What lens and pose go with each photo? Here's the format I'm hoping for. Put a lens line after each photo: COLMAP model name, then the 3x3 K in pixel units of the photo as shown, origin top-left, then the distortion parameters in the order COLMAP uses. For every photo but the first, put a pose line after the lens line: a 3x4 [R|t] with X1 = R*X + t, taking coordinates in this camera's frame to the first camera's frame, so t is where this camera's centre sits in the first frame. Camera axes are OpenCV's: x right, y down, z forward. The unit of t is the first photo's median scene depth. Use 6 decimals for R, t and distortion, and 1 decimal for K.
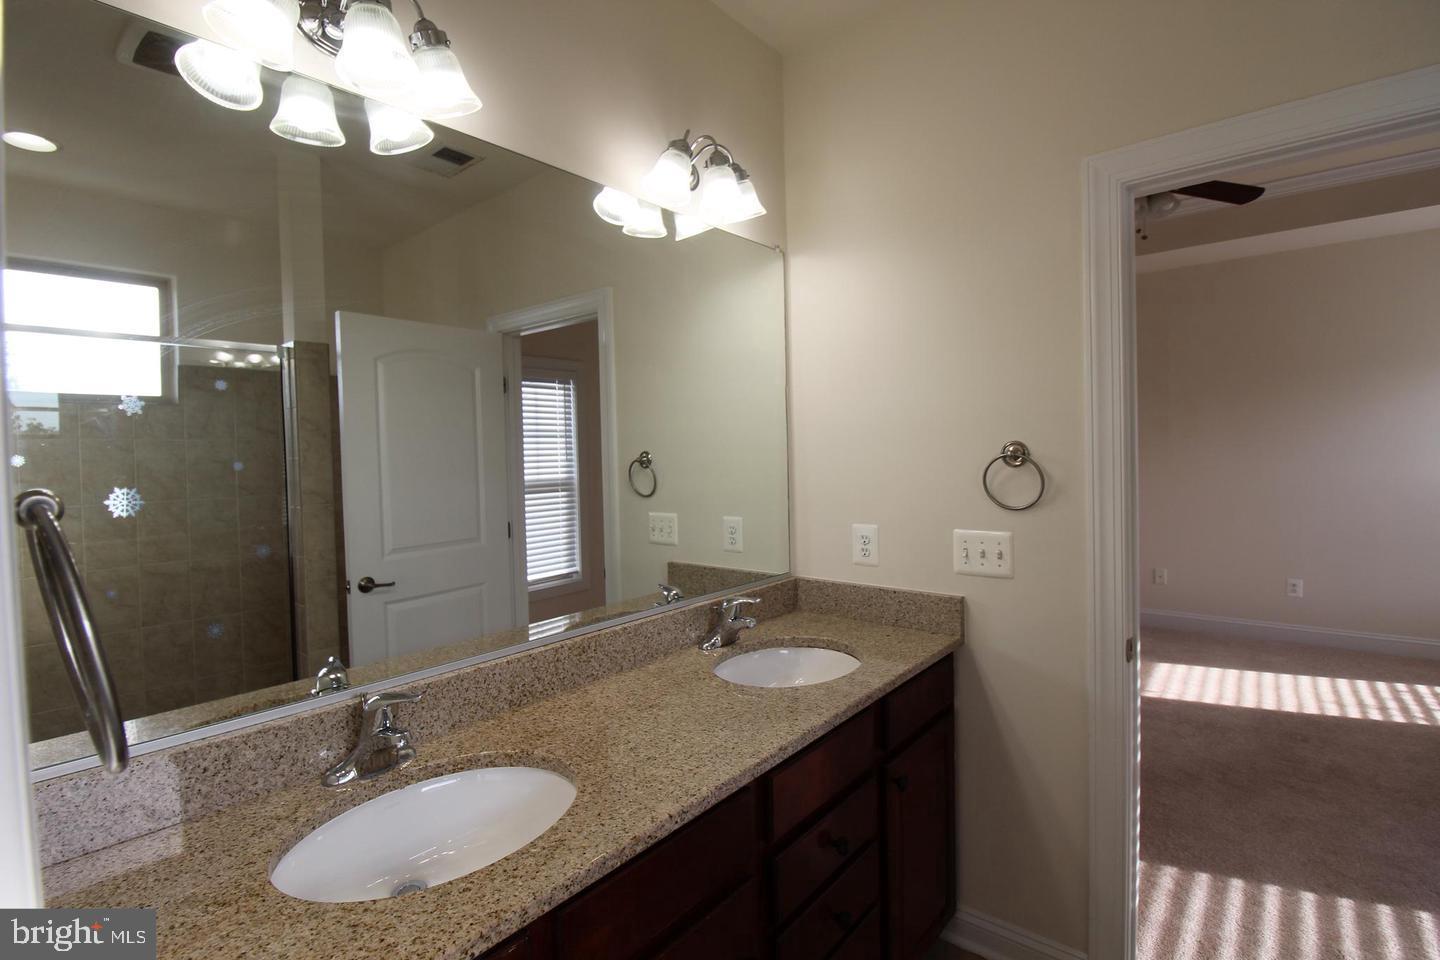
lens RADIAL K [[671.7, 0, 725.1], [0, 671.7, 477.6], [0, 0, 1]] dist [-0.000467, -0.015049]
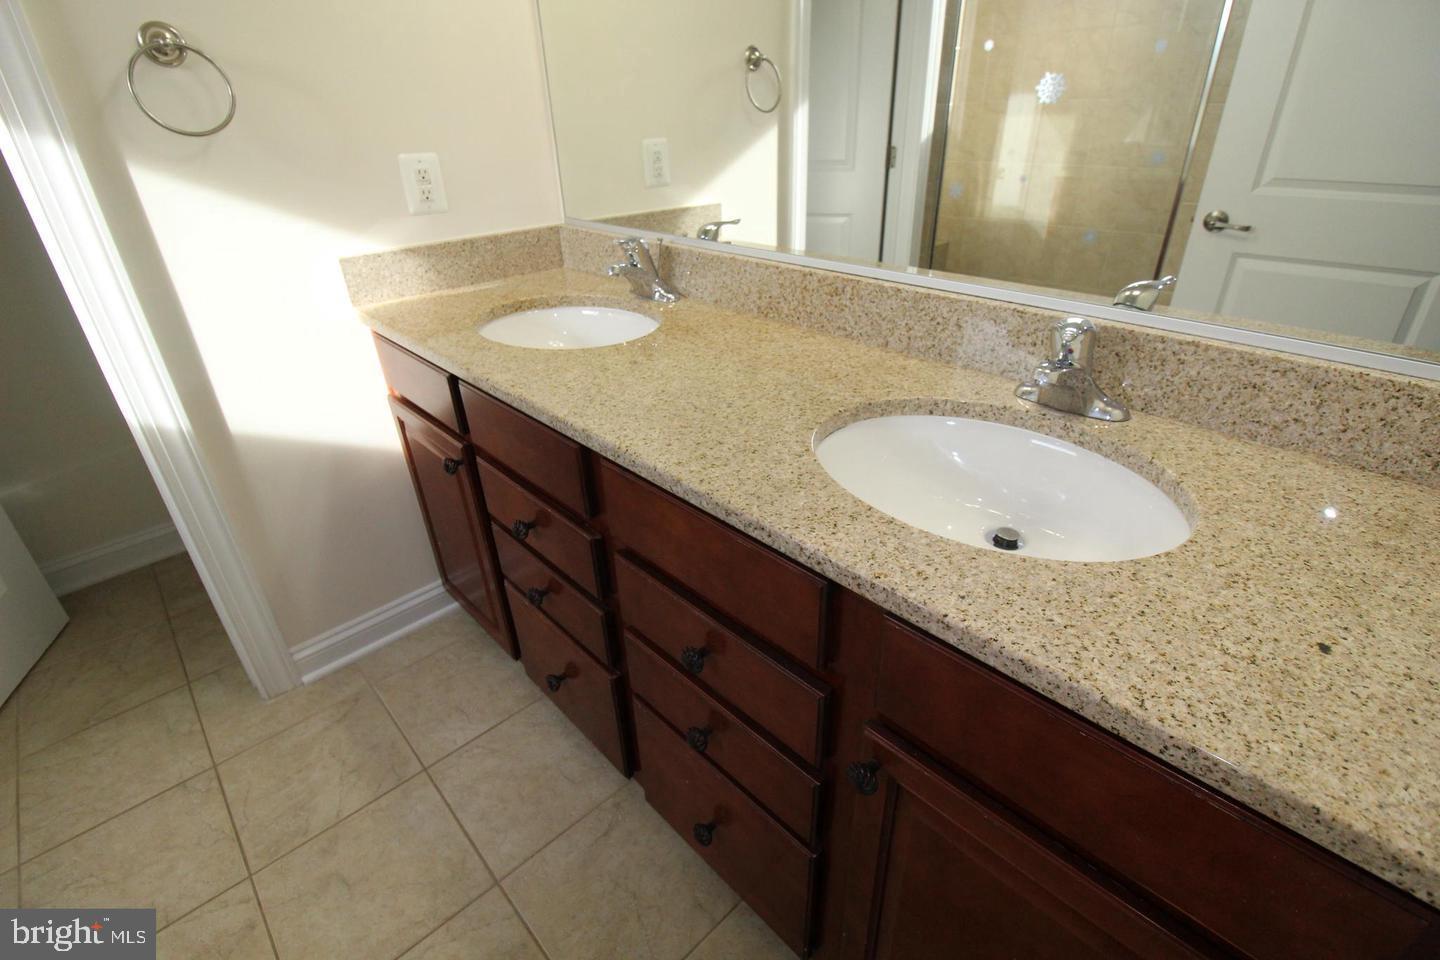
lens RADIAL K [[671.7, 0, 725.1], [0, 671.7, 477.6], [0, 0, 1]] dist [-0.000467, -0.015049]
pose [[-0.117519, 0.506495, -0.854197, 0.574649], [-0.003566, 0.859937, 0.510389, 0.044641], [0.993064, 0.063026, -0.099252, 0.952944]]
